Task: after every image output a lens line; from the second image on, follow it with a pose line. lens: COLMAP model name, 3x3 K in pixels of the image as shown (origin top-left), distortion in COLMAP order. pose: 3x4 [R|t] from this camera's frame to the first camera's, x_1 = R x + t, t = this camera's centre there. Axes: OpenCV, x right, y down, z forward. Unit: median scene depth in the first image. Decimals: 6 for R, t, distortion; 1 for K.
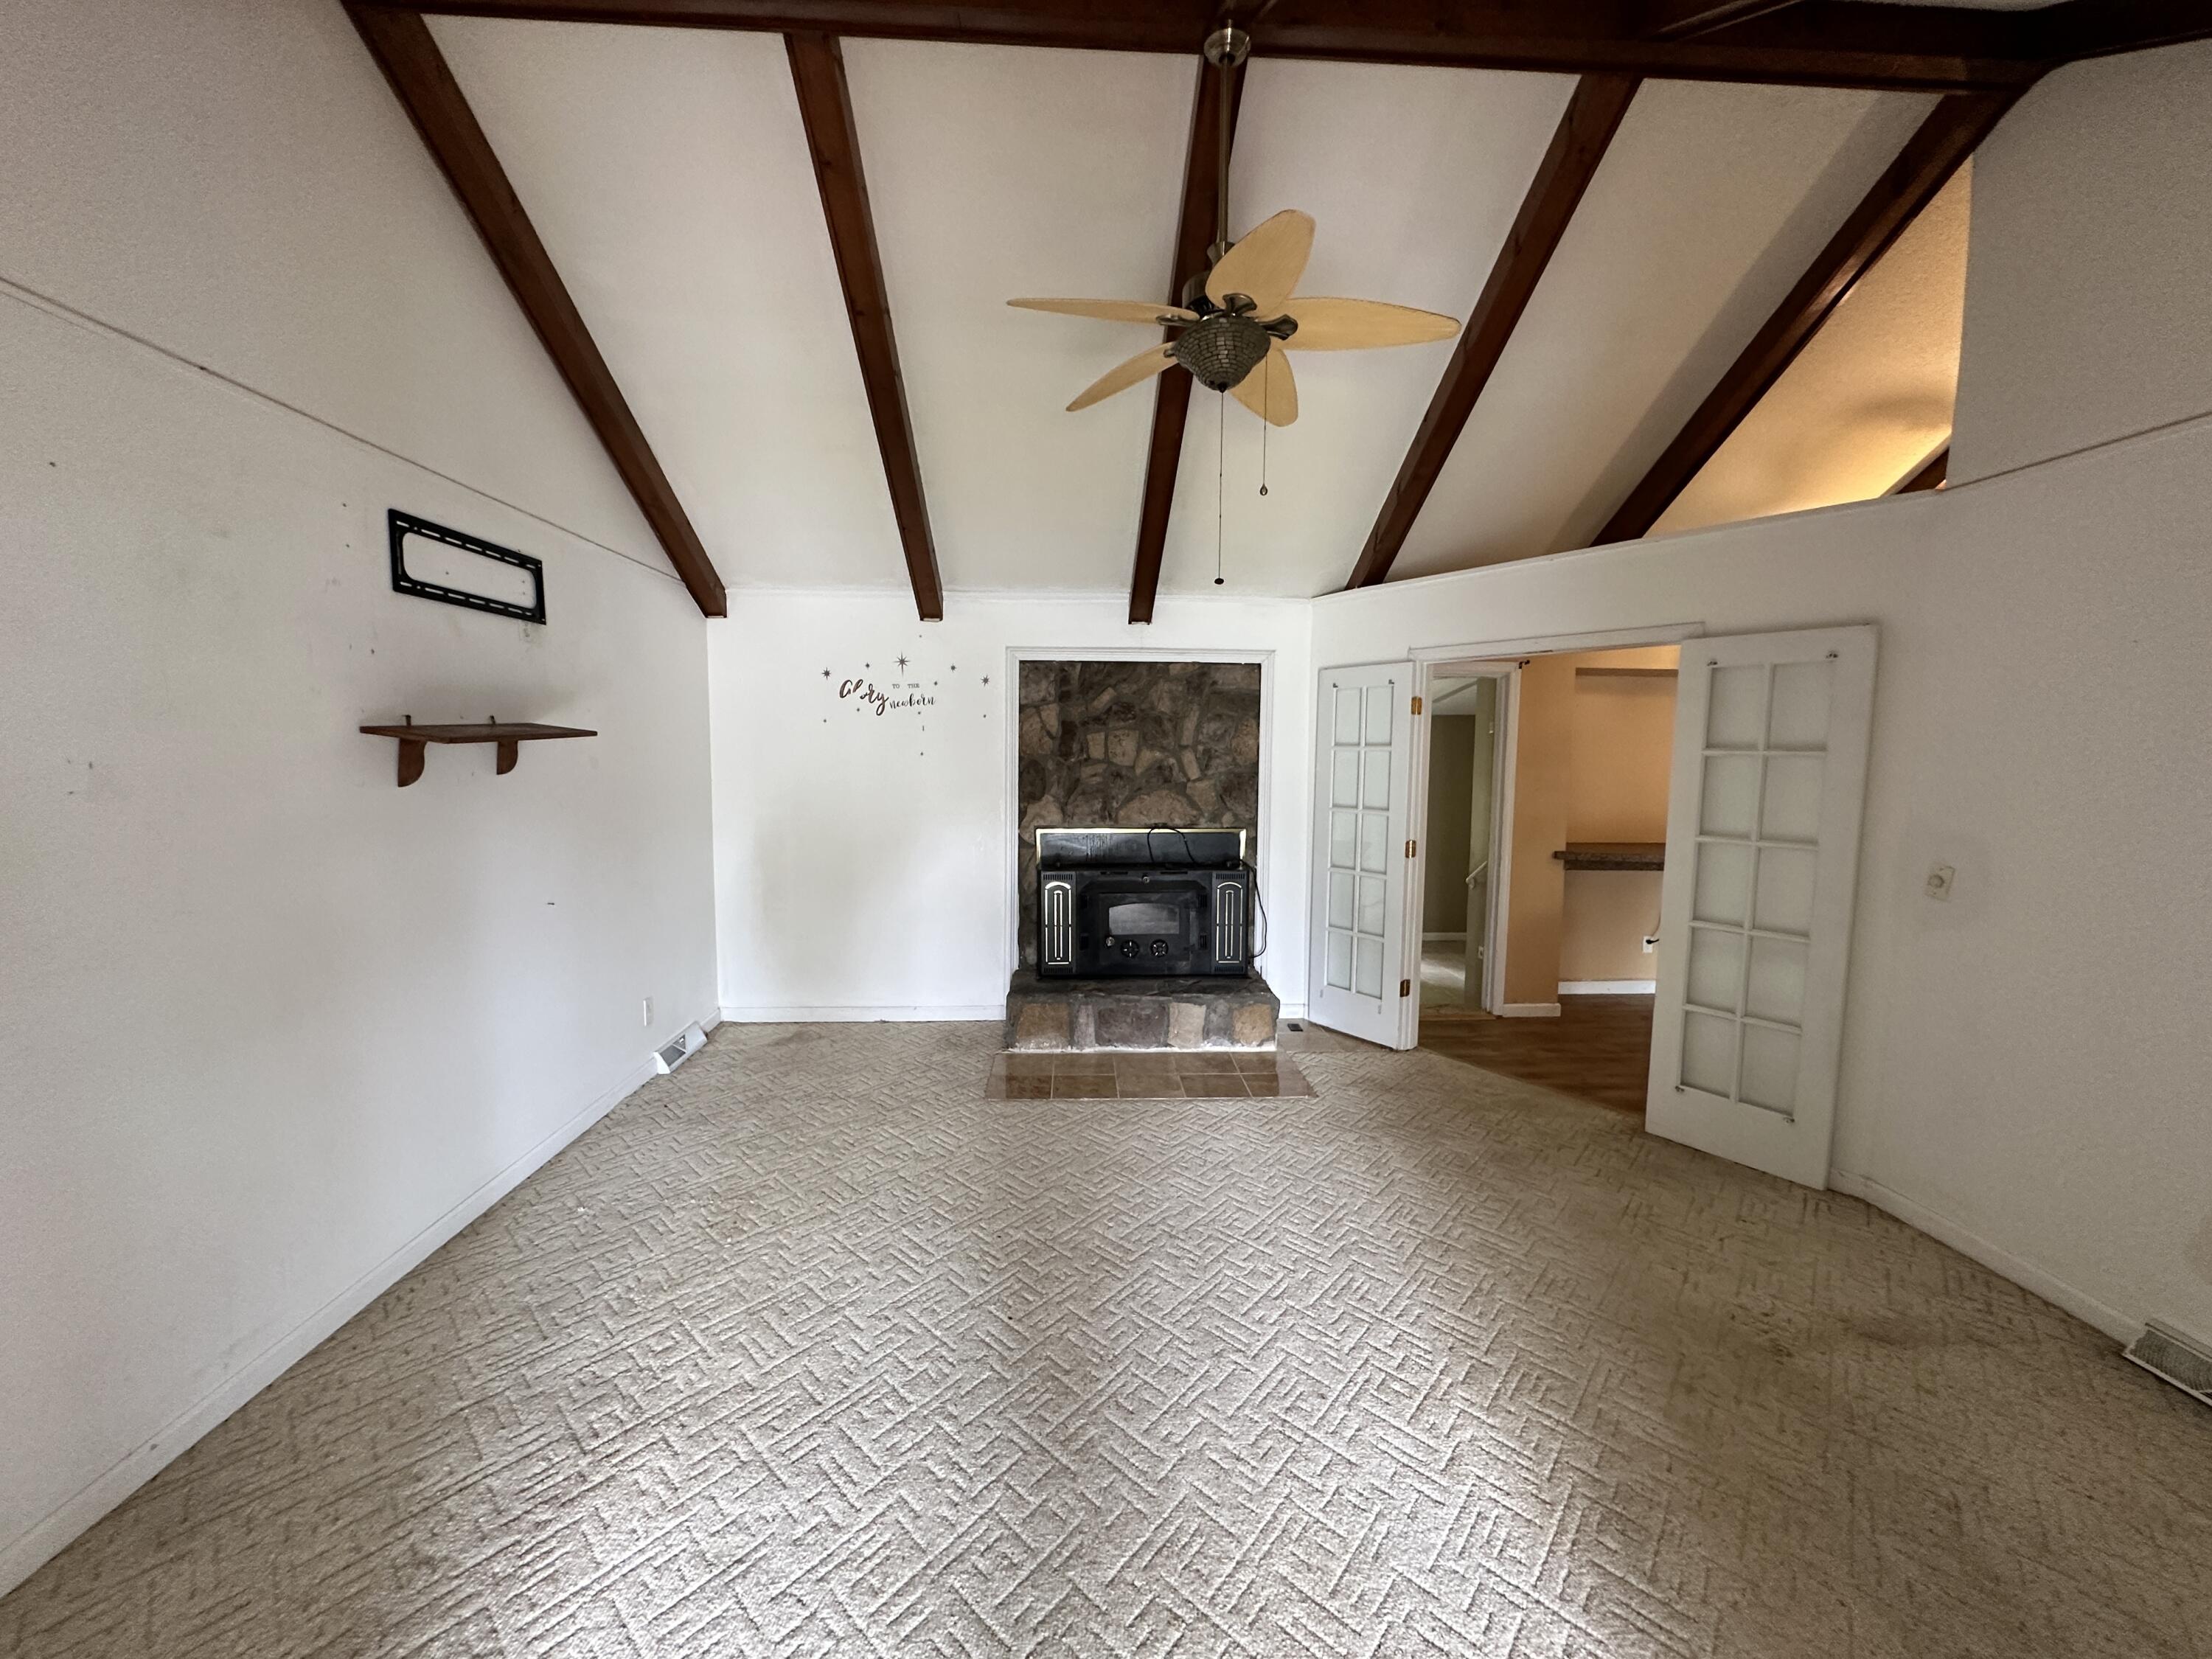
lens RADIAL K [[876.1, 0, 1115.4], [0, 876.1, 831.3], [0, 0, 1]] dist [-0.002157, 0.000109]
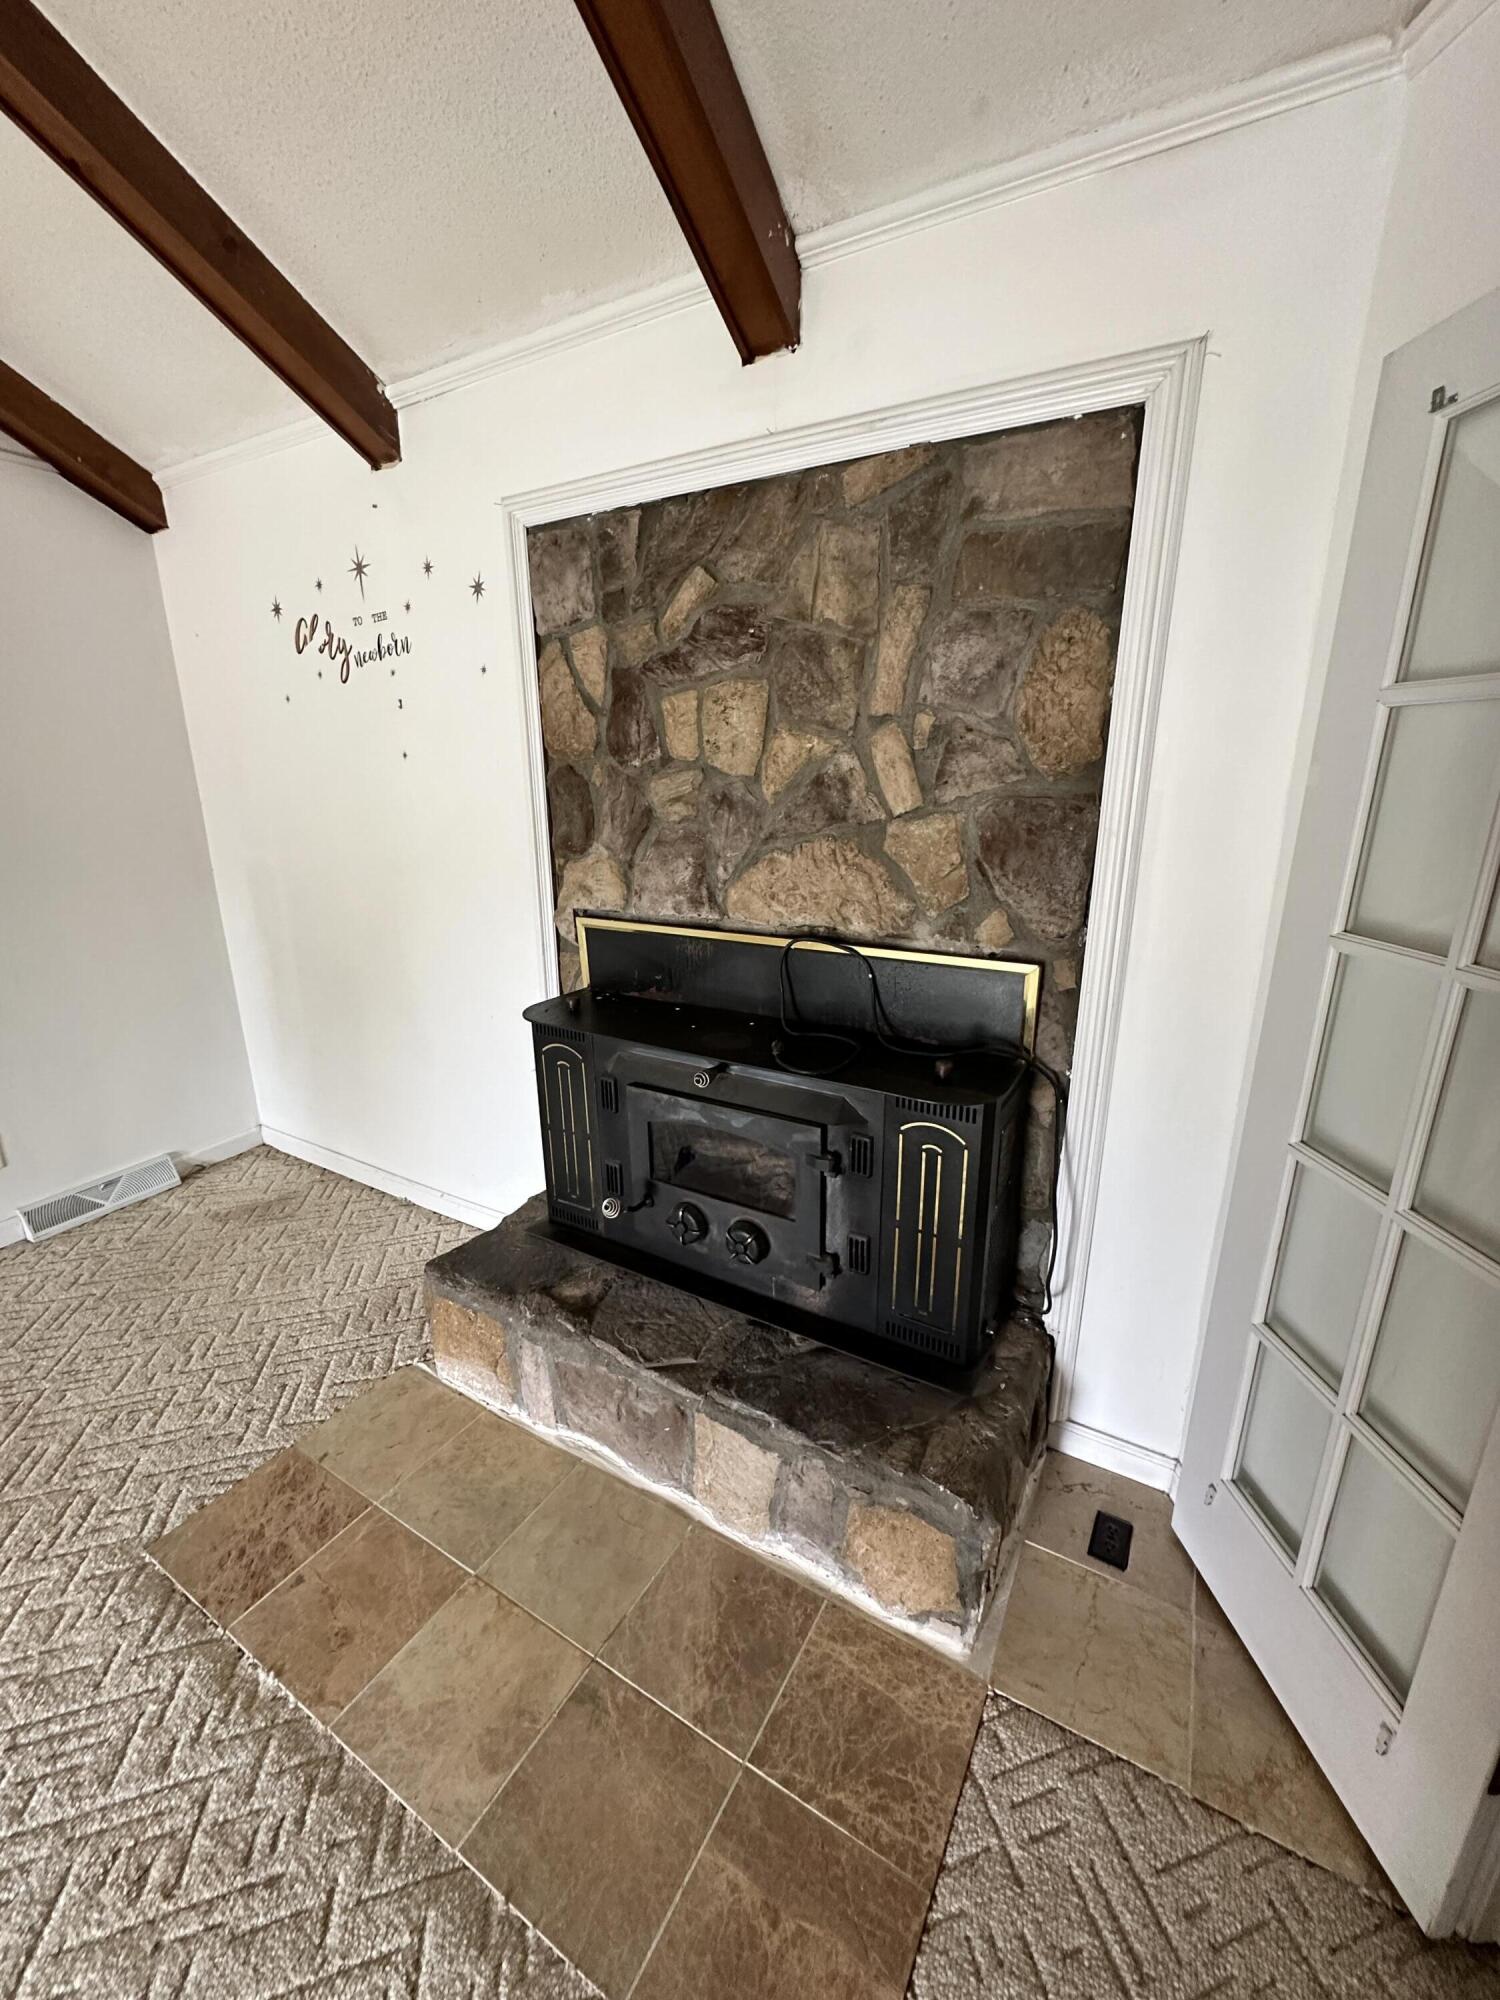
lens RADIAL K [[796.4, 0, 754.1], [0, 796.4, 999.0], [0, 0, 1]] dist [-0.004139, 0.000449]
pose [[0.840756, 0.139056, -0.523252, 0.224278], [-0.040575, 0.979919, 0.195222, -0.046912], [0.539891, -0.142903, 0.829516, 0.696051]]
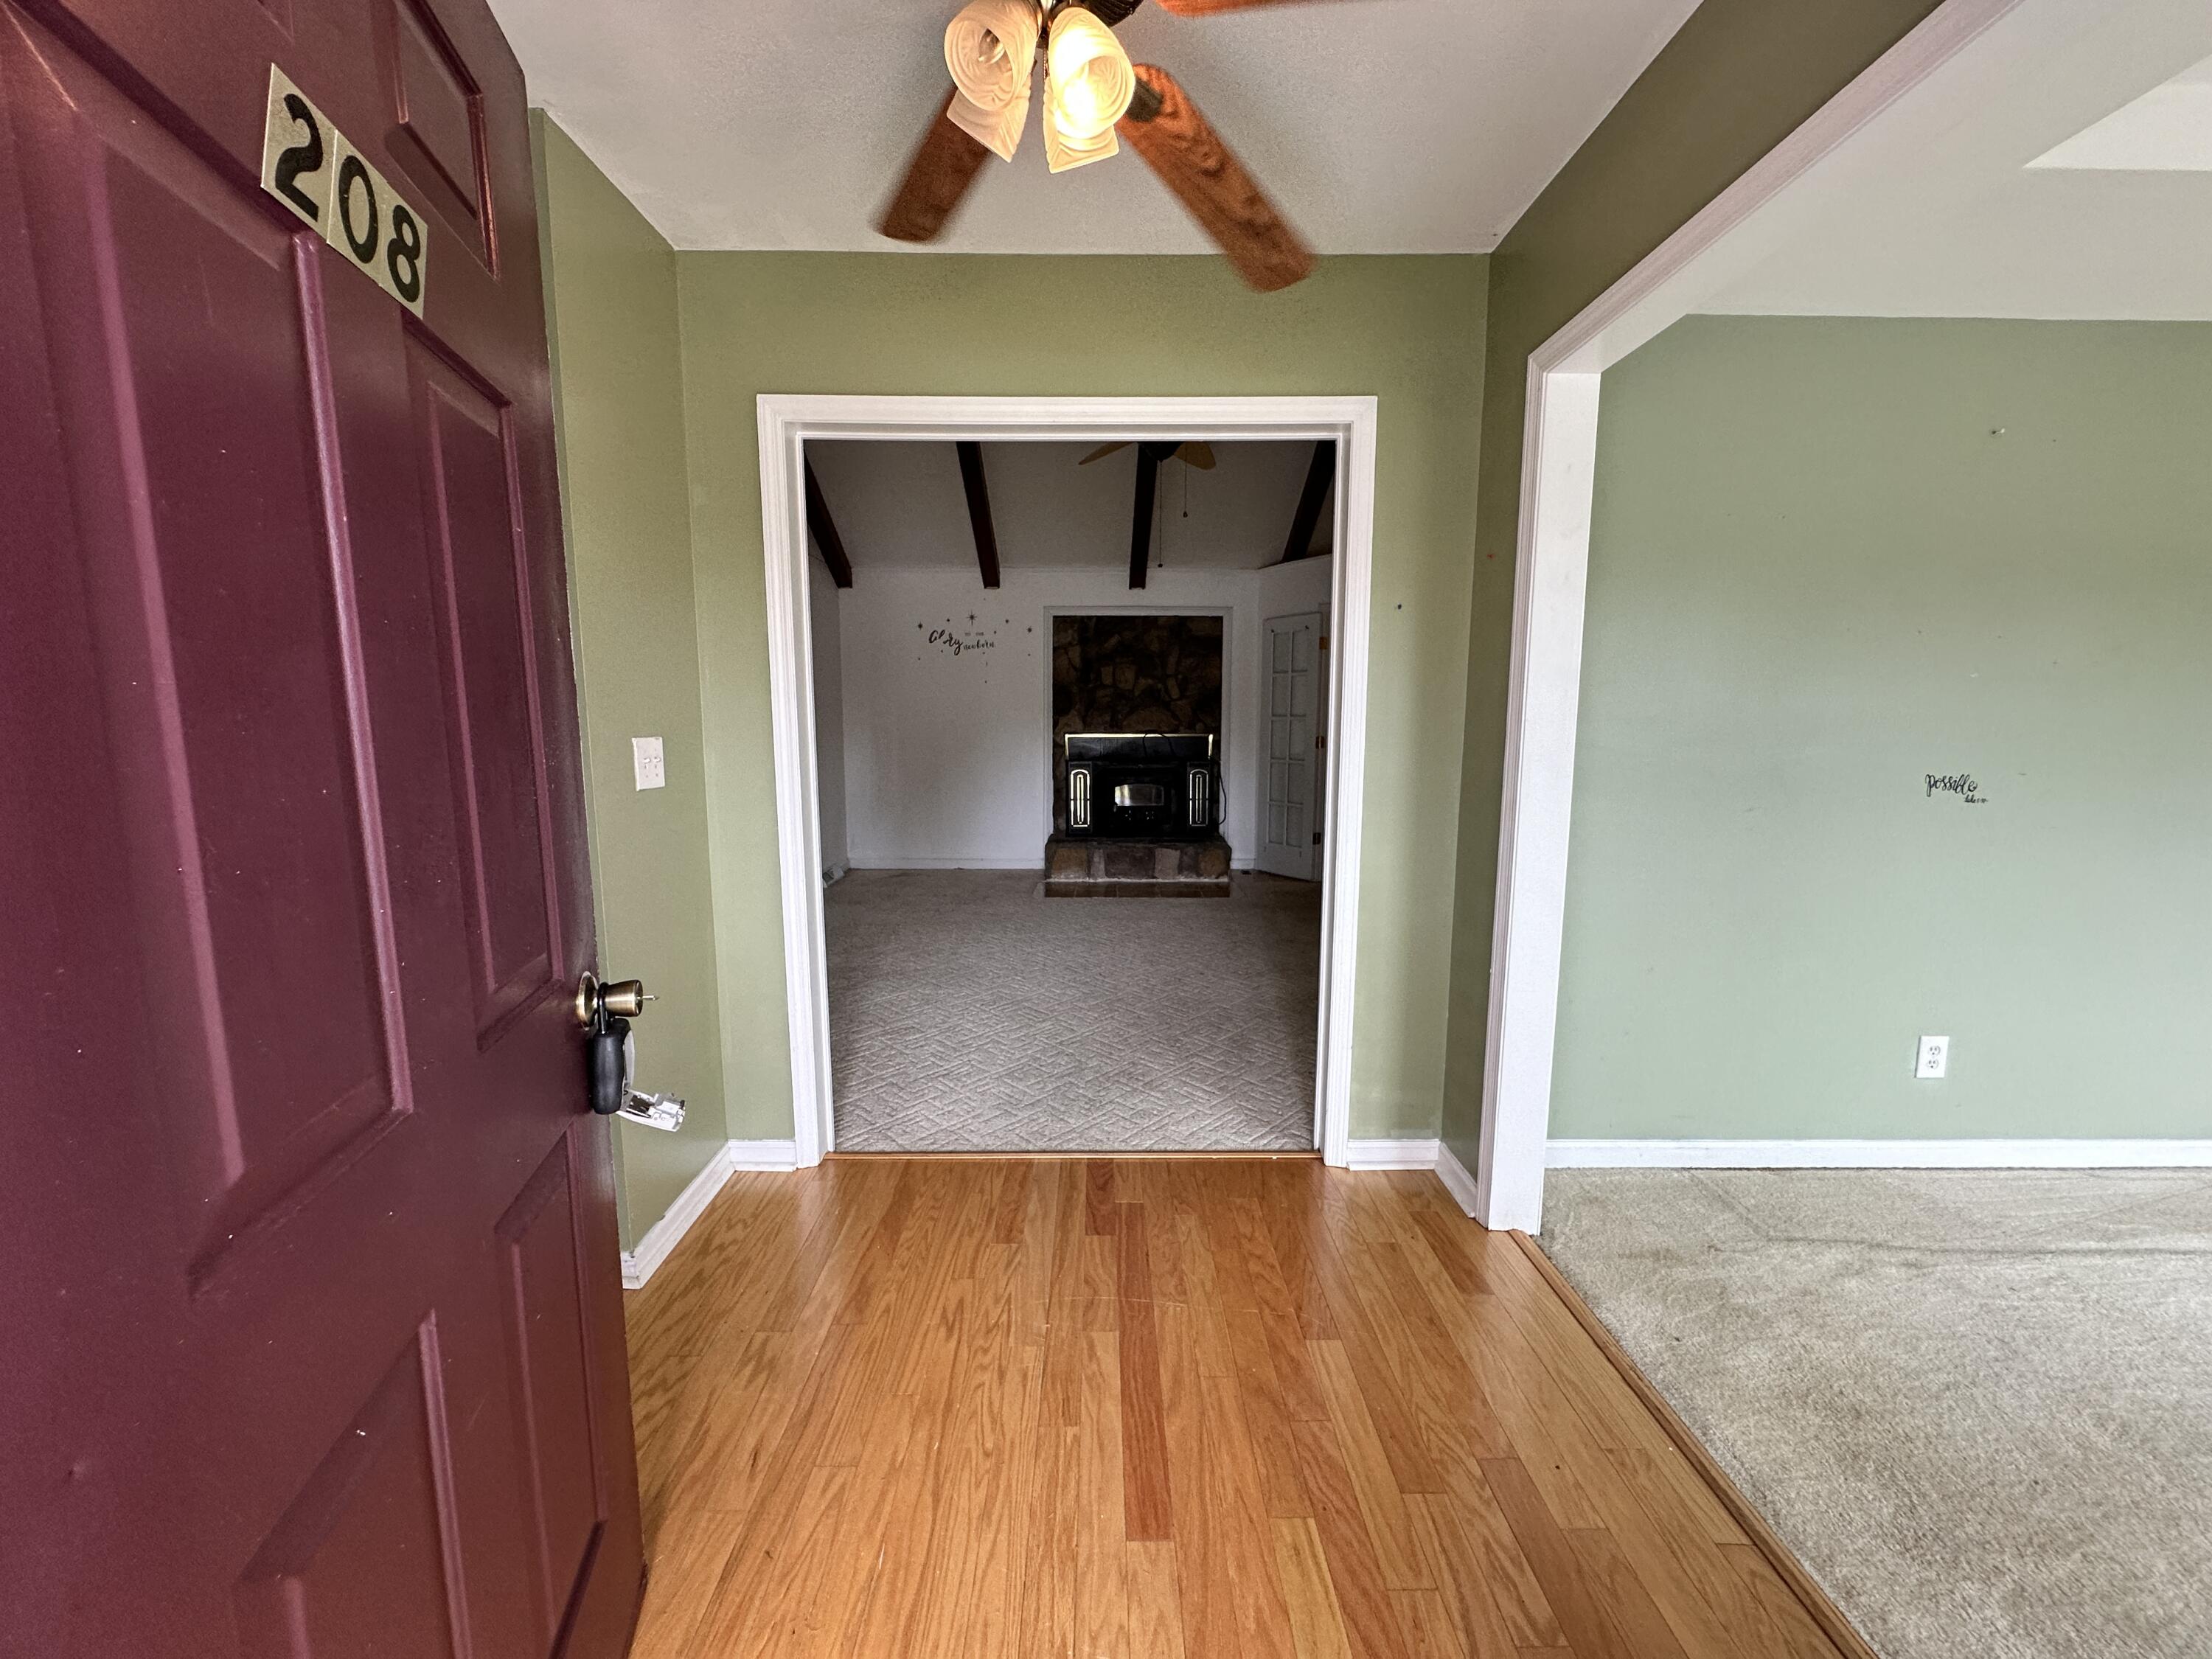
lens RADIAL K [[897.6, 0, 1106.0], [0, 897.6, 829.5], [0, 0, 1]] dist [-0.000740, 0.000120]
pose [[0.998980, -0.000234, -0.045158, 0.043223], [0.001724, 0.999455, 0.032975, 0.105931], [0.045125, -0.033019, 0.998435, -0.471706]]
